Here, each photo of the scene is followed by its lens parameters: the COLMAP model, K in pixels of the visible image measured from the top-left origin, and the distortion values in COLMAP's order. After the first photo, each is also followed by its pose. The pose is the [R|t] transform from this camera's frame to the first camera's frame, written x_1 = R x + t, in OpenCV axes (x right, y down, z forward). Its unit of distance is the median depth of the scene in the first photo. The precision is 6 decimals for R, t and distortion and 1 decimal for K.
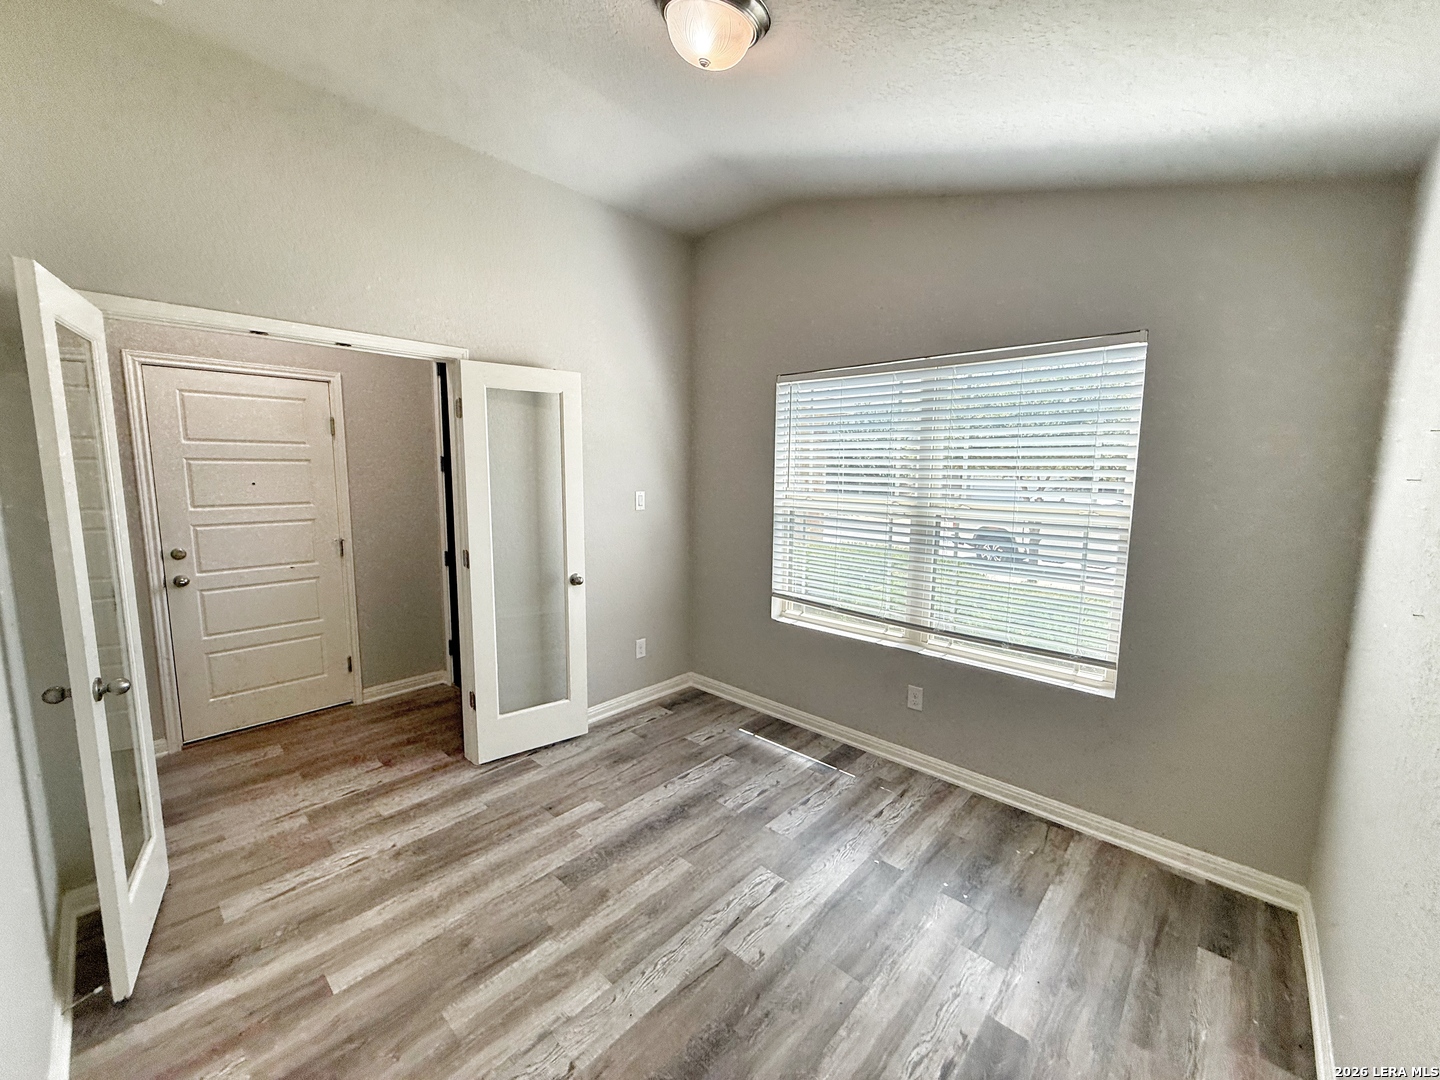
lens RADIAL K [[572.3, 0, 720.0], [0, 572.3, 540.0], [0, 0, 1]] dist [-0.001352, -0.000004]
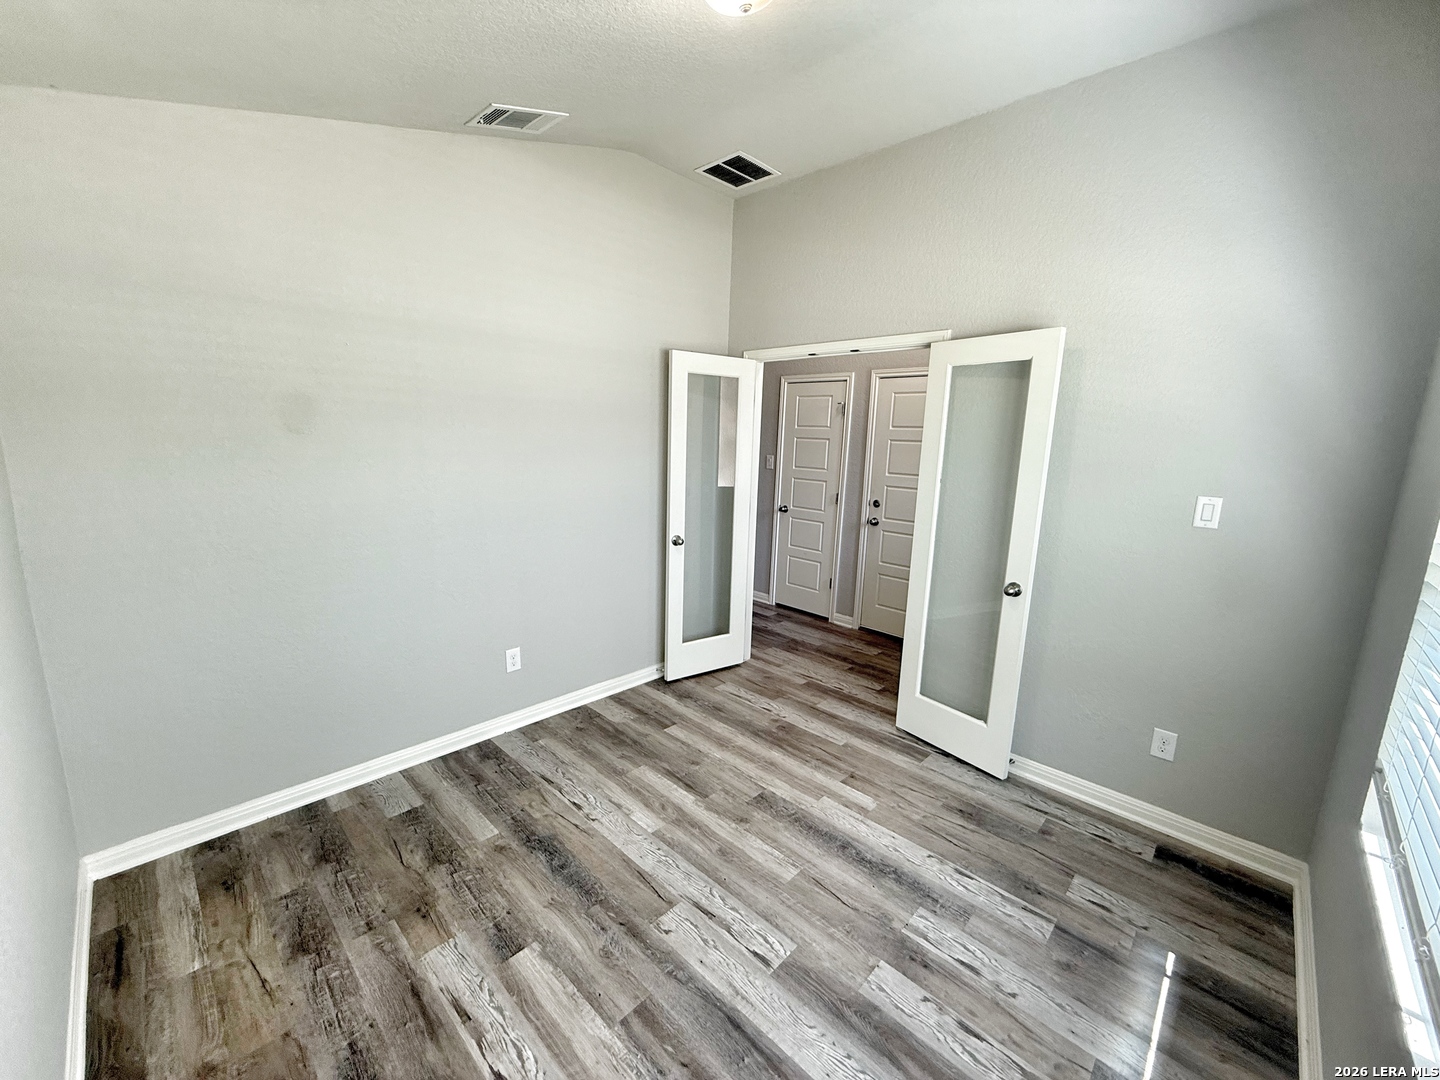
lens RADIAL K [[575.8, 0, 714.7], [0, 575.8, 538.6], [0, 0, 1]] dist [0.000132, 0.000241]
pose [[-0.020245, 0.169630, -0.985300, 0.684587], [-0.158539, 0.972488, 0.170681, -0.091908], [0.987145, 0.159664, 0.007205, 0.699700]]
